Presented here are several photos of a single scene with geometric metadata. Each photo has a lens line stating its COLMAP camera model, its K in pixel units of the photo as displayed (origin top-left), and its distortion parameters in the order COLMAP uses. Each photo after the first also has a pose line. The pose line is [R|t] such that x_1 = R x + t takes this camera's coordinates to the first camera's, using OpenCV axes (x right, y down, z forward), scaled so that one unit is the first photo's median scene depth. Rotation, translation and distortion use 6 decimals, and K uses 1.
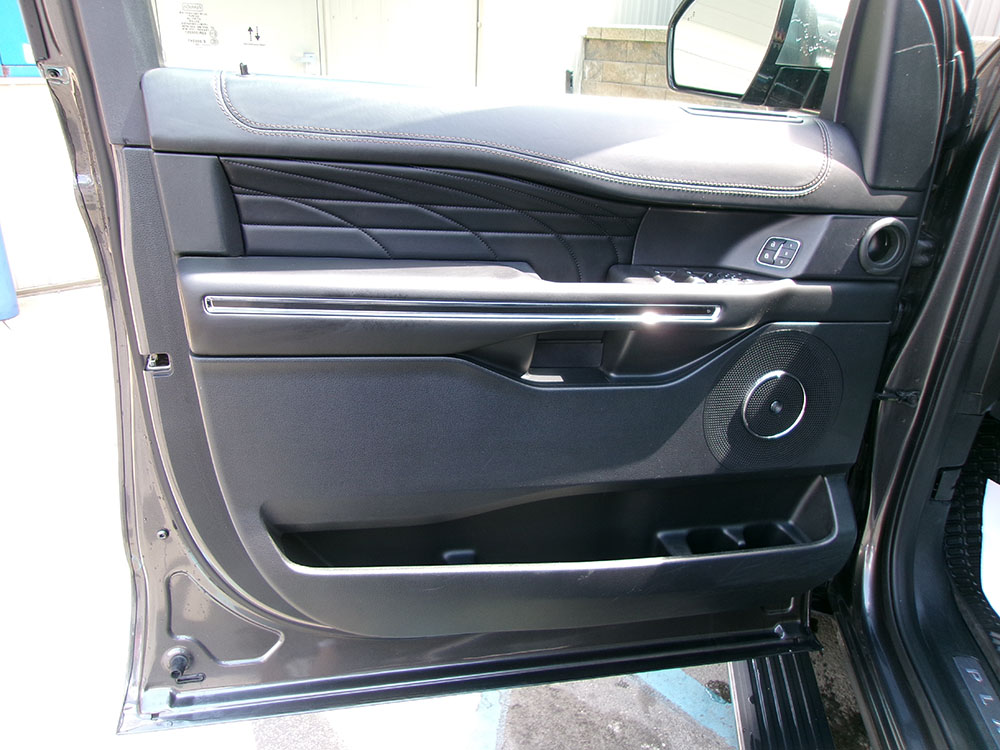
lens RADIAL K [[770.0, 0, 497.5], [0, 770.0, 376.1], [0, 0, 1]] dist [-0.019427, 0.034017]
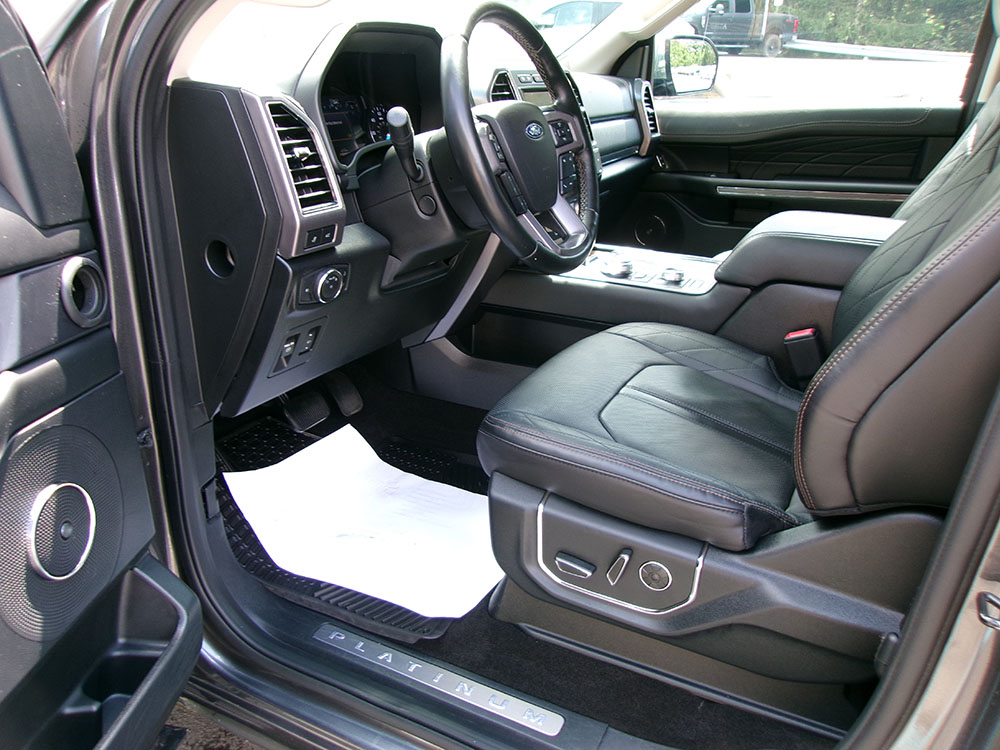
lens RADIAL K [[770.0, 0, 499.3], [0, 770.0, 375.3], [0, 0, 1]] dist [-0.019427, 0.034017]
pose [[0.300197, -0.383156, 0.873541, -0.108045], [0.382999, 0.887134, 0.257498, -0.125301], [-0.873609, 0.257265, 0.413063, 0.283092]]
